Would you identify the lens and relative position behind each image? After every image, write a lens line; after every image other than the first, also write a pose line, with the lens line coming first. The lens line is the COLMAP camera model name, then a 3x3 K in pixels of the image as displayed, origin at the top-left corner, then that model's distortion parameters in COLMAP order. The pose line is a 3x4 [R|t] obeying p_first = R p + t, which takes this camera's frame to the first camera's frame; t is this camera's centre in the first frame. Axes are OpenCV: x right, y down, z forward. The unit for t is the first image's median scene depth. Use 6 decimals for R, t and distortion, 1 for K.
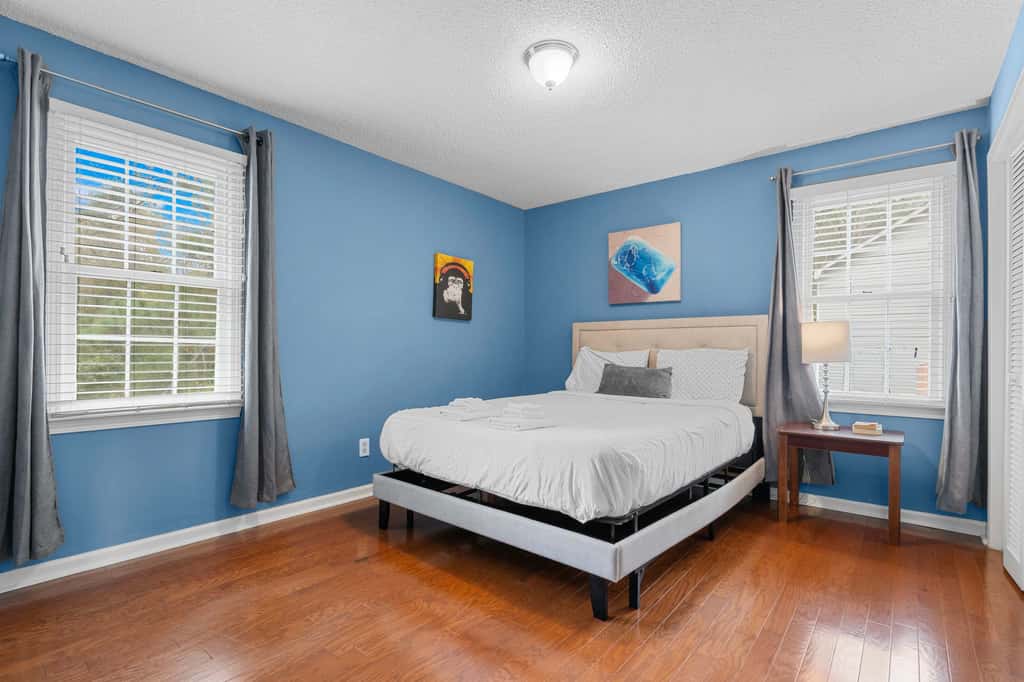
lens RADIAL K [[484.0, 0, 512.0], [0, 484.0, 341.0], [0, 0, 1]] dist [0.002543, 0.000185]
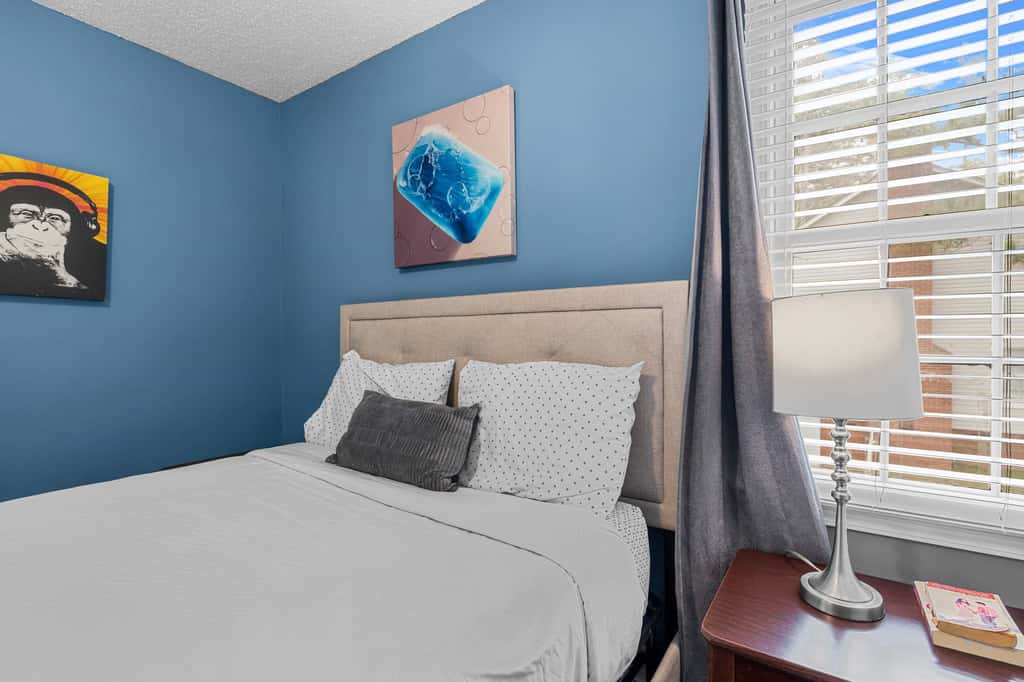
lens RADIAL K [[476.8, 0, 513.9], [0, 476.8, 334.6], [0, 0, 1]] dist [-0.001638, -0.000019]
pose [[0.994608, -0.013266, 0.102856, 0.289556], [0.011162, 0.999717, 0.021006, -0.015888], [-0.103106, -0.019744, 0.994474, 0.522707]]
